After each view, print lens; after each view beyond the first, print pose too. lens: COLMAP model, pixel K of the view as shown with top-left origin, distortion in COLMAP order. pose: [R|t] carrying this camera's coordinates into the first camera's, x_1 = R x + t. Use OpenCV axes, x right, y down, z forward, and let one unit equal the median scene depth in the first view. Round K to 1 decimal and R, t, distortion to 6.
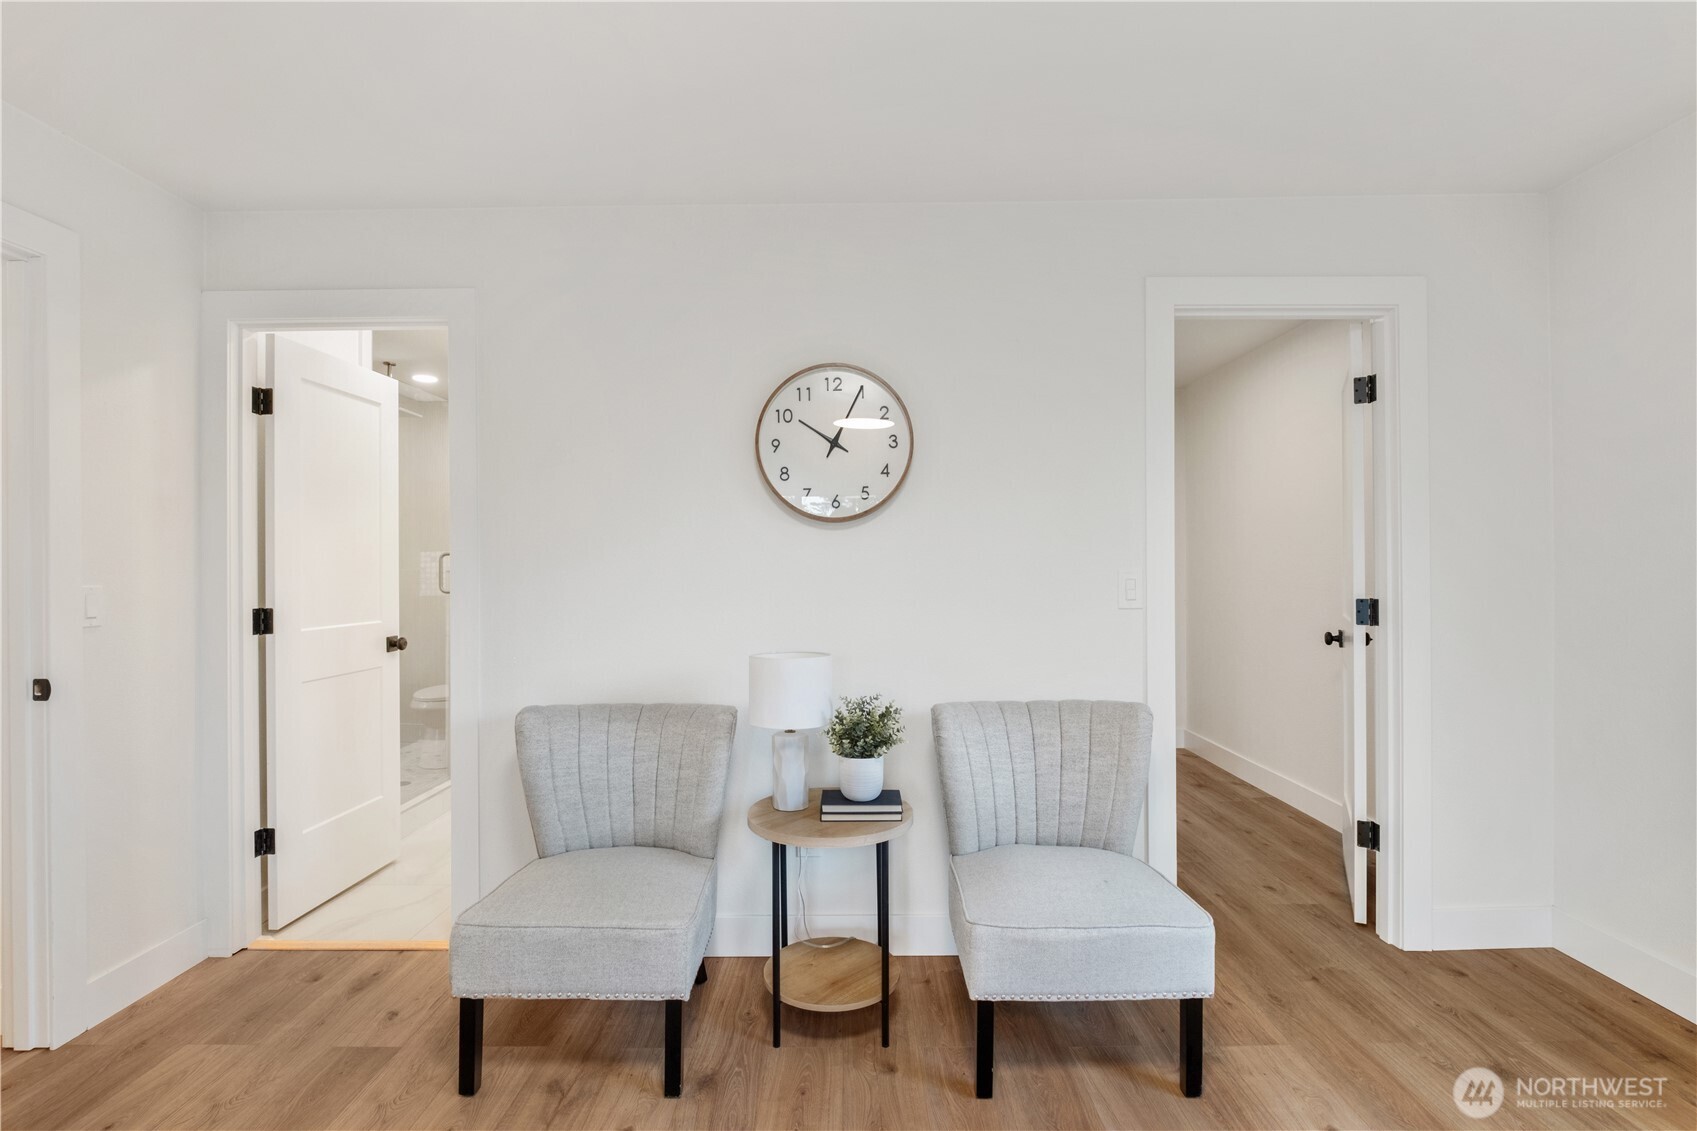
lens RADIAL K [[849.4, 0, 840.8], [0, 849.4, 556.3], [0, 0, 1]] dist [-0.000132, -0.000592]
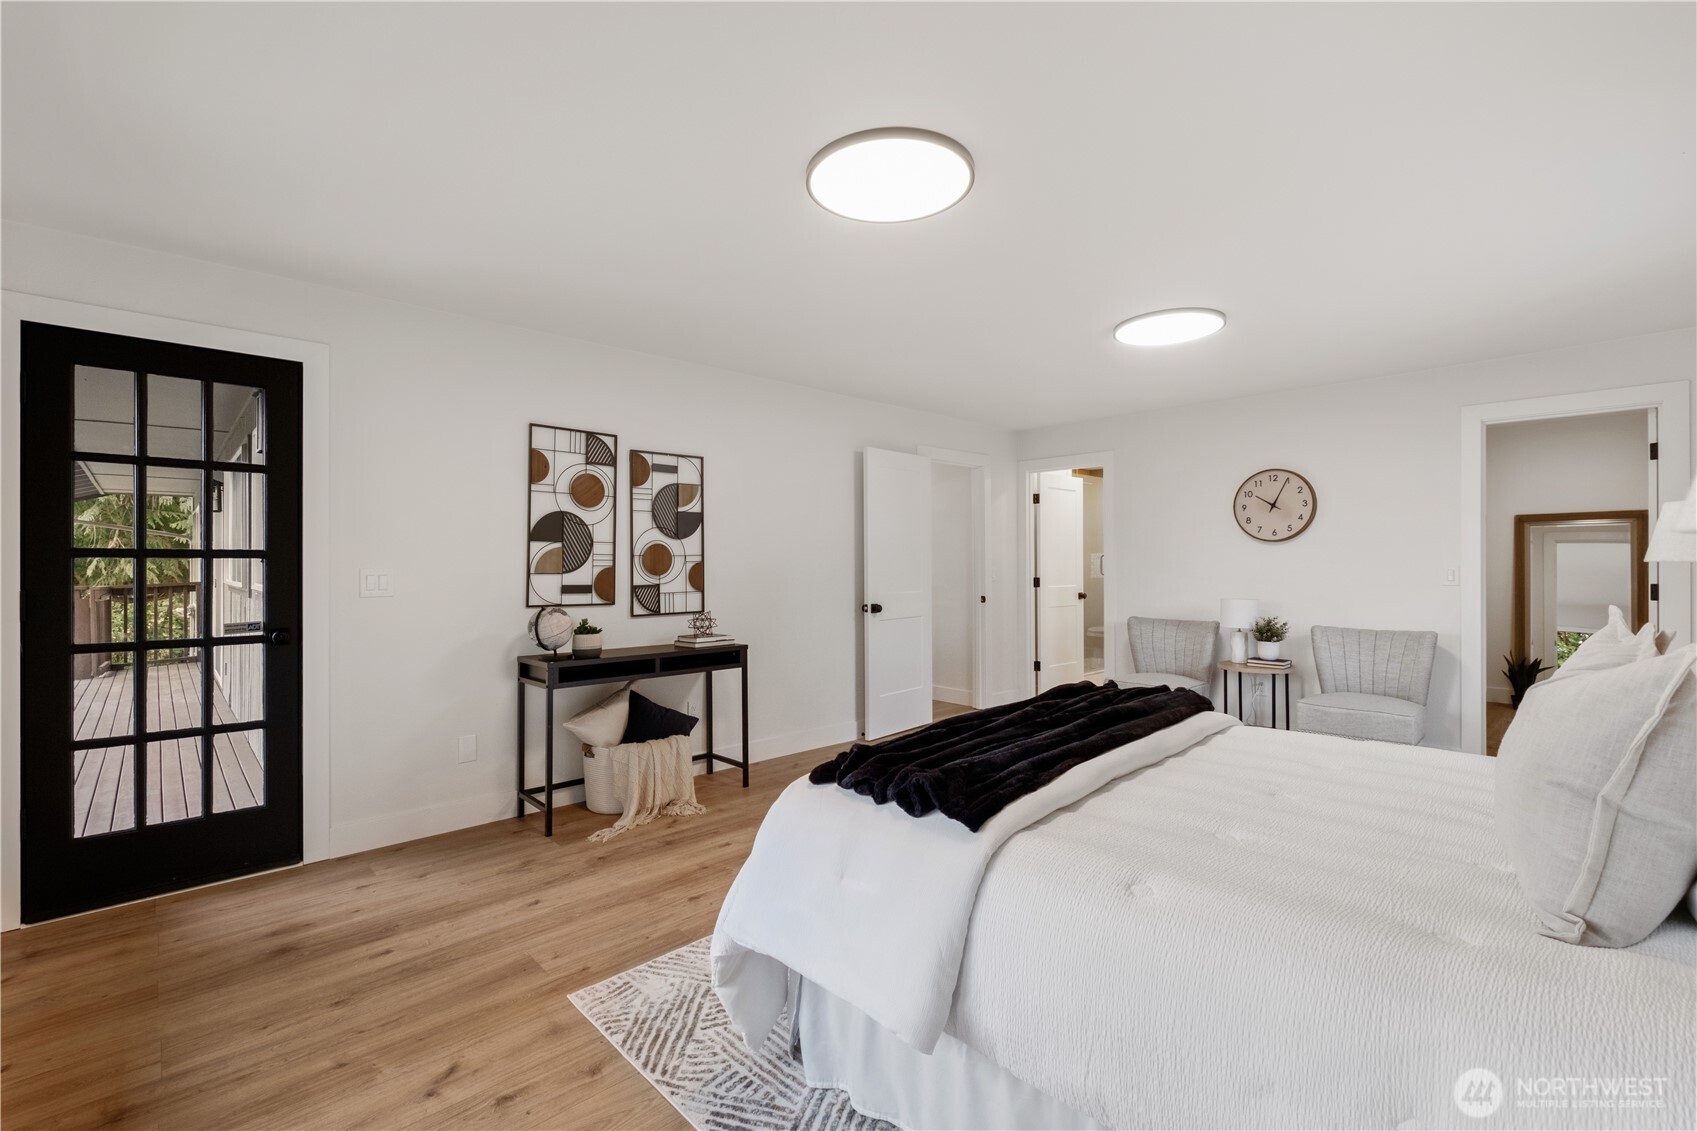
lens RADIAL K [[721.8, 0, 853.1], [0, 721.8, 559.6], [0, 0, 1]] dist [-0.001637, -0.000748]
pose [[0.713664, 0.000185, -0.700488, 0.515442], [0.005991, 0.999962, 0.006368, -0.013277], [0.700462, -0.008741, 0.713636, -1.062314]]
